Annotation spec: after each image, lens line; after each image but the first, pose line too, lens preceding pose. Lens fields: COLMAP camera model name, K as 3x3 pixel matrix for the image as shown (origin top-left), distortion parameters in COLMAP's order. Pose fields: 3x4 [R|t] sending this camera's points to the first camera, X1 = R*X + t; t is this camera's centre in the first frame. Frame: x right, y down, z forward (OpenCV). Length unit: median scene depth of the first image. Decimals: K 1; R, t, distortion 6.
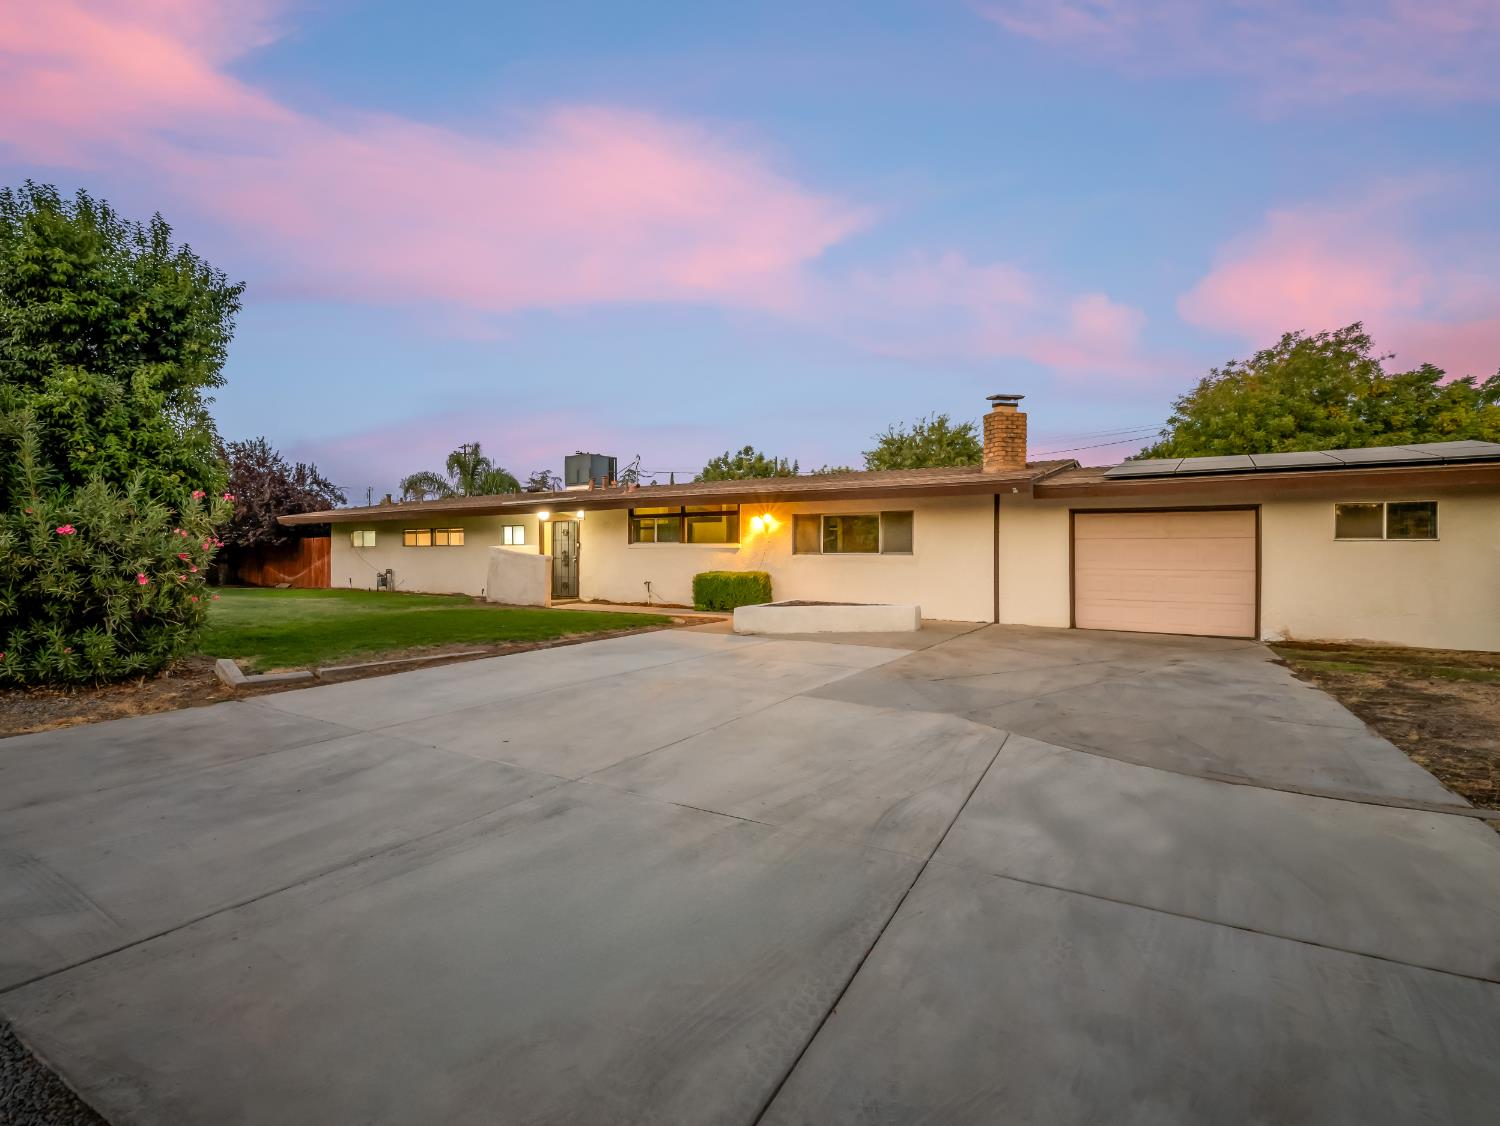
lens RADIAL K [[705.1, 0, 728.3], [0, 705.1, 540.6], [0, 0, 1]] dist [-0.013408, -0.000252]
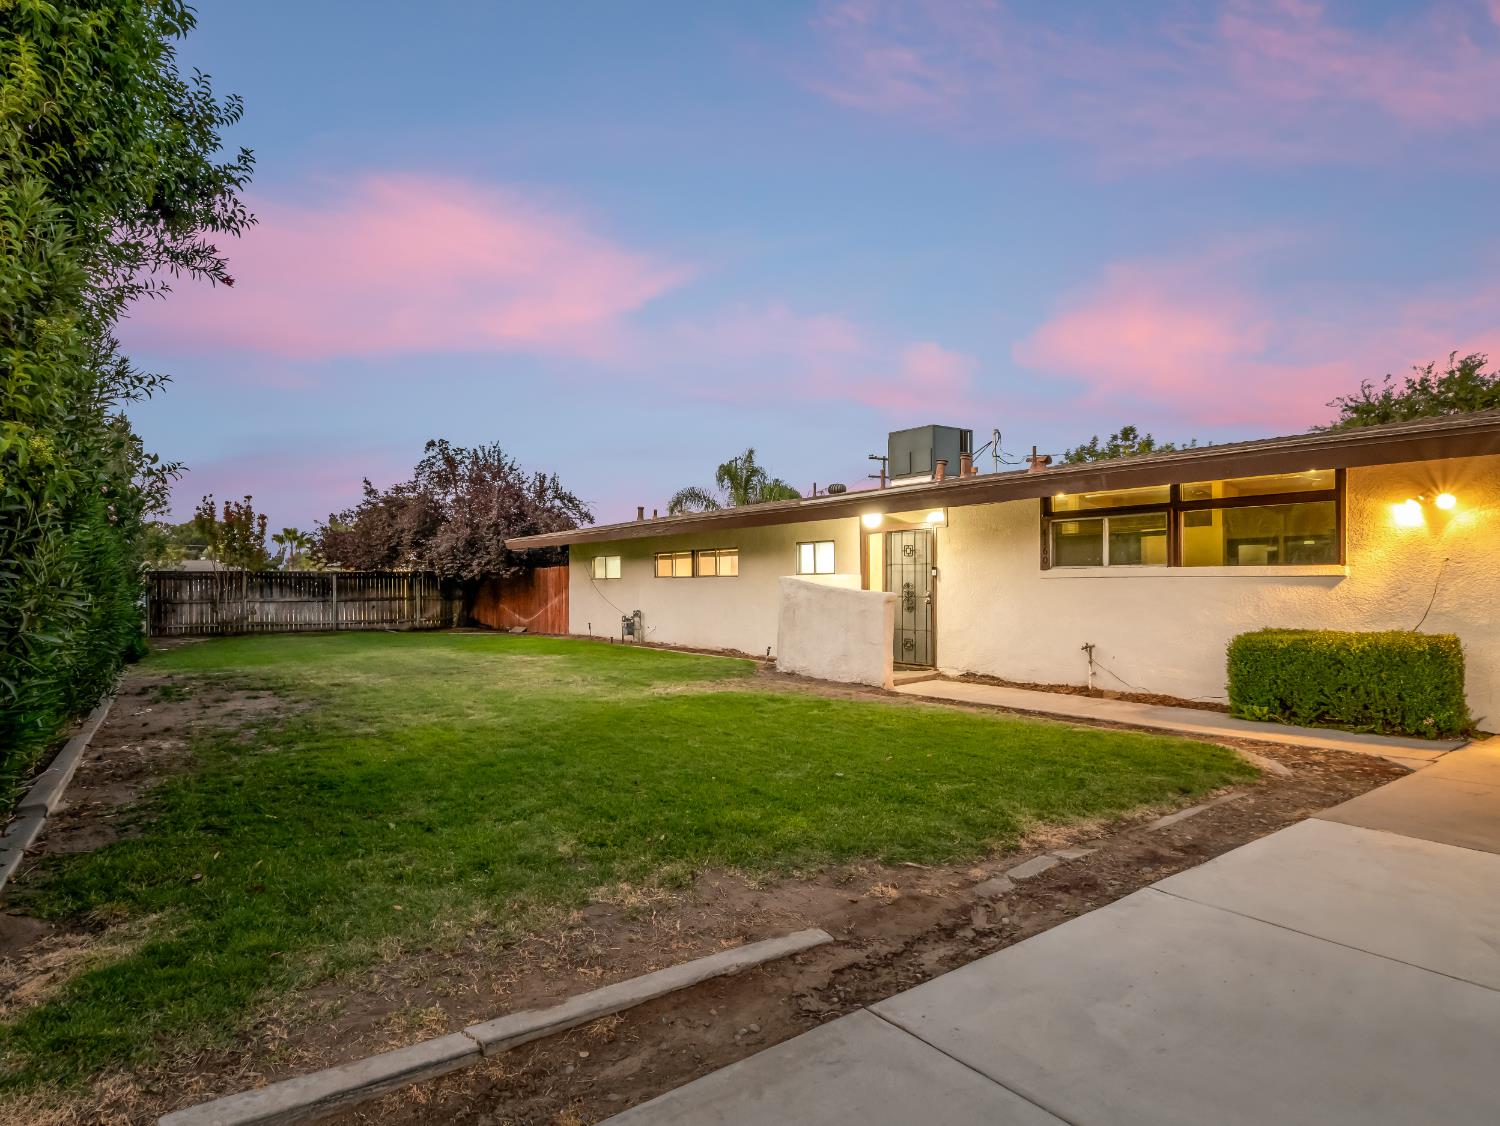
lens RADIAL K [[809.0, 0, 753.9], [0, 809.0, 567.8], [0, 0, 1]] dist [-0.004403, -0.001796]
pose [[0.943794, -0.011023, -0.330351, -0.108810], [0.010059, 0.999939, -0.004627, 0.003225], [0.330382, 0.001043, 0.943847, 0.282176]]
